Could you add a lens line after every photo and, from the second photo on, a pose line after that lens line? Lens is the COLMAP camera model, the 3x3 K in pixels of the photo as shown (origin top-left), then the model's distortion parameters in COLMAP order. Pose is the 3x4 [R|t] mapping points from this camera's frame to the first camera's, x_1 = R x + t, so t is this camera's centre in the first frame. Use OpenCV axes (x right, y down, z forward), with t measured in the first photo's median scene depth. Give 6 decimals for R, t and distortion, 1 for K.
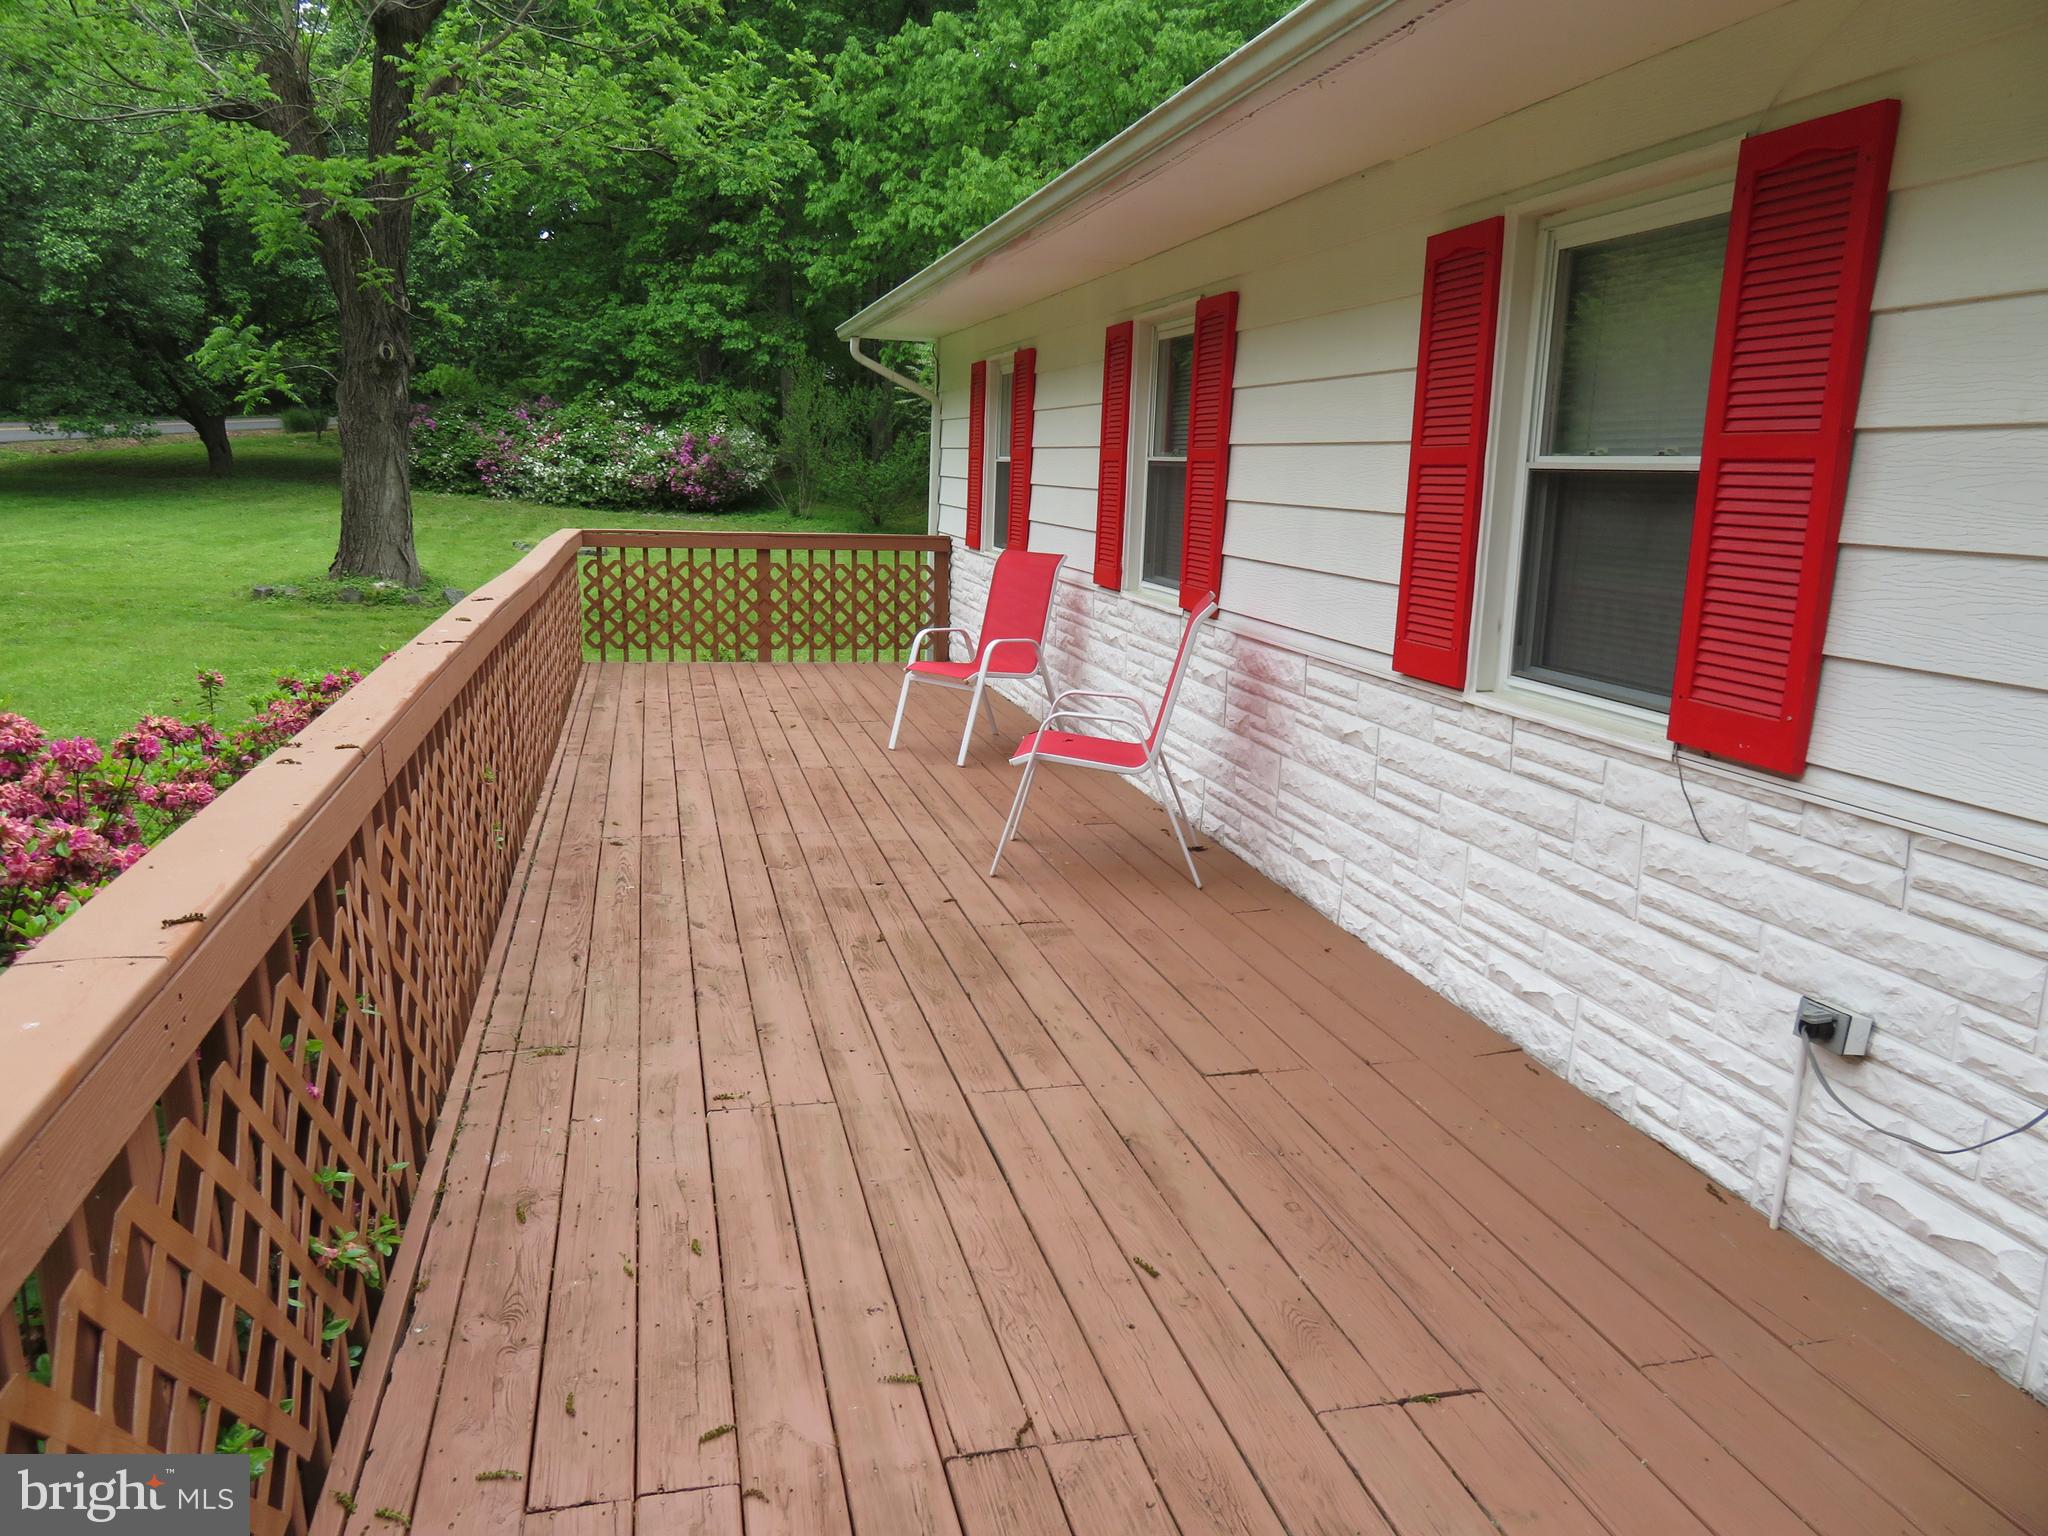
lens RADIAL K [[1480.6, 0, 1006.5], [0, 1480.6, 770.8], [0, 0, 1]] dist [0.007804, -0.002842]
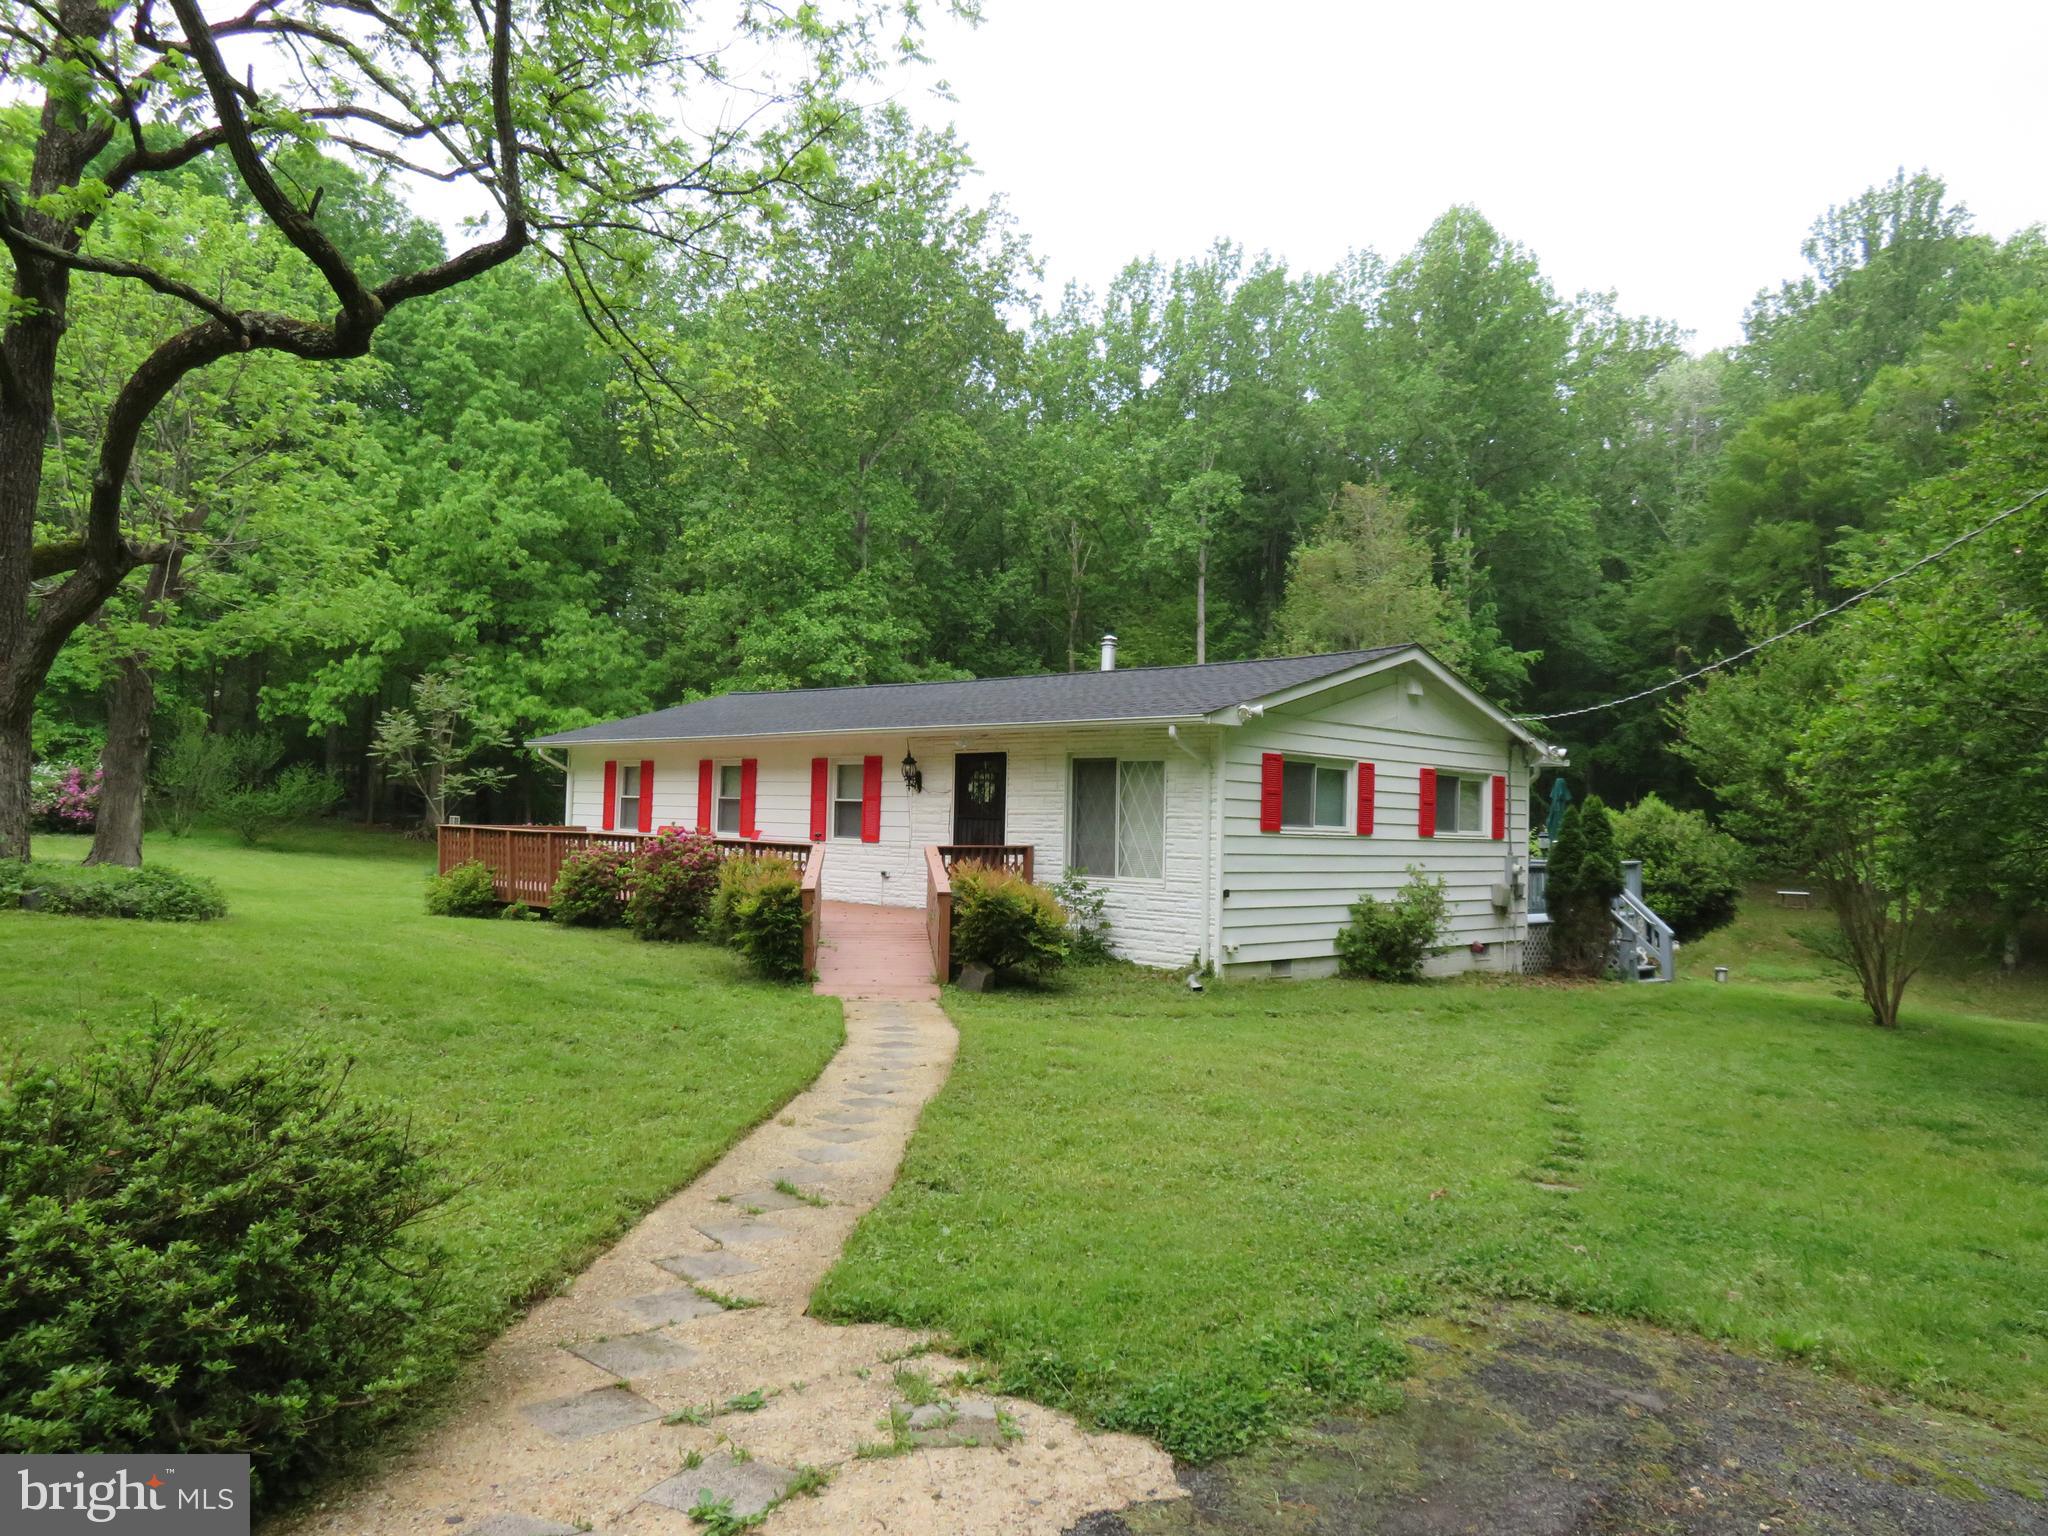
lens RADIAL K [[1480.6, 0, 1022.4], [0, 1480.6, 768.2], [0, 0, 1]] dist [0.007804, -0.002842]
pose [[0.856321, 0.011286, 0.516321, -0.213713], [0.101713, 0.976494, -0.190036, 0.089867], [-0.506329, 0.215248, 0.835045, -0.449813]]
